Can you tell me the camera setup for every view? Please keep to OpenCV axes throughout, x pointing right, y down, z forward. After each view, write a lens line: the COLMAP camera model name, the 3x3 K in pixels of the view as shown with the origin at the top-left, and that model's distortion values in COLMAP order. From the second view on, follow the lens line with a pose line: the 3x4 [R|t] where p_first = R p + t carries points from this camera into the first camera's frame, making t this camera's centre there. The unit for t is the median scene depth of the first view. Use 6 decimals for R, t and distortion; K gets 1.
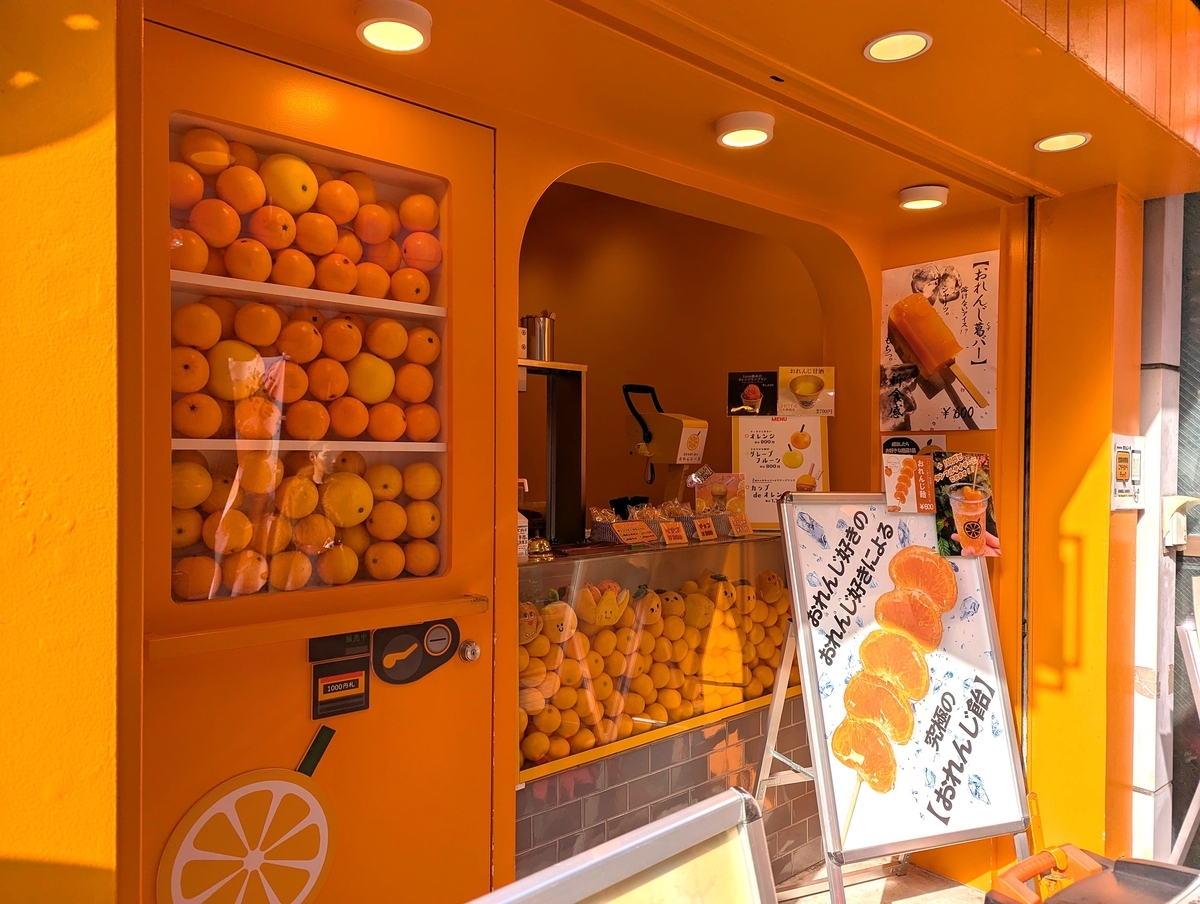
lens RADIAL K [[850.0, 0, 591.6], [0, 850.0, 472.5], [0, 0, 1]] dist [0.004745, 0.000918]
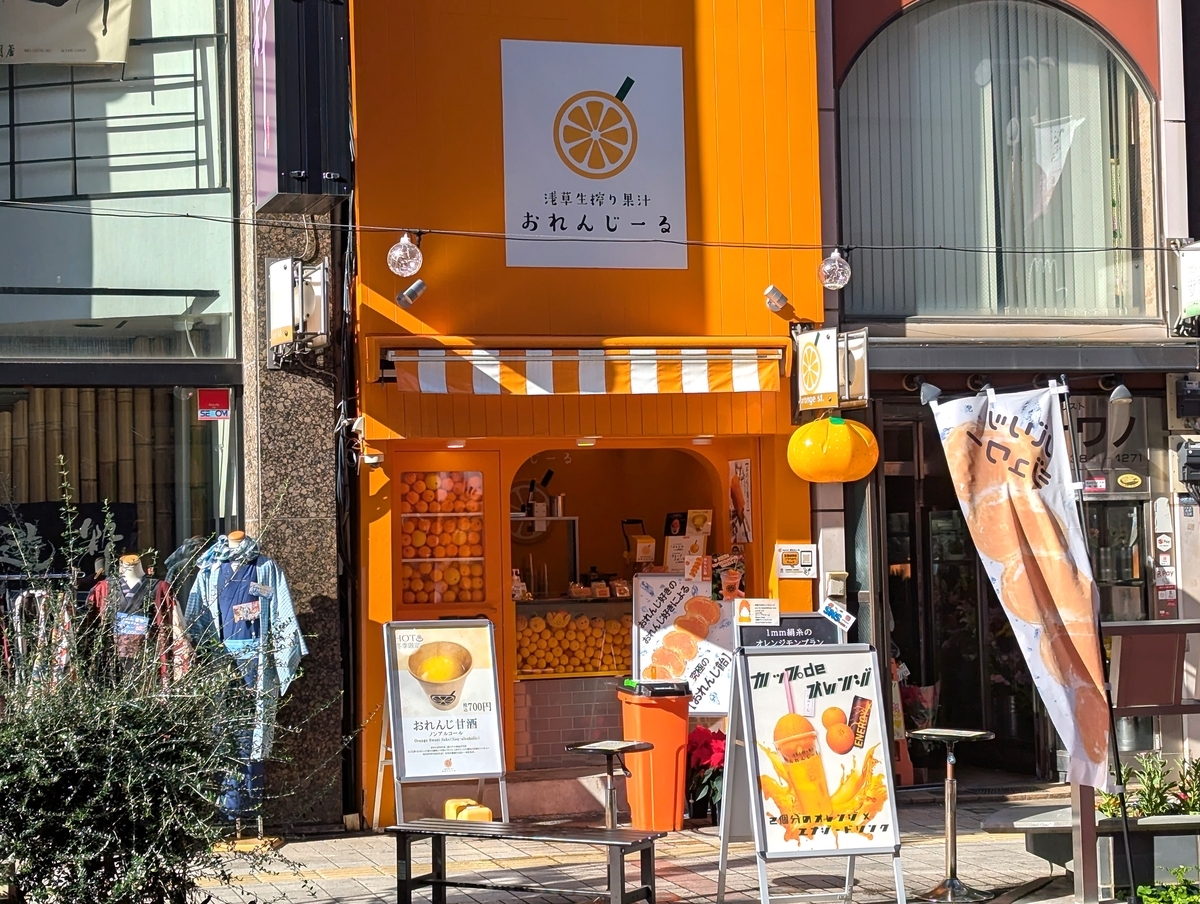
lens RADIAL K [[1677.7, 0, 600.0], [0, 1677.7, 452.0], [0, 0, 1]] dist [0.007269, -0.001436]
pose [[0.943416, -0.048024, -0.328117, 1.710828], [0.020822, 0.996084, -0.085923, 0.088052], [0.330959, 0.074230, 0.940721, -3.512175]]
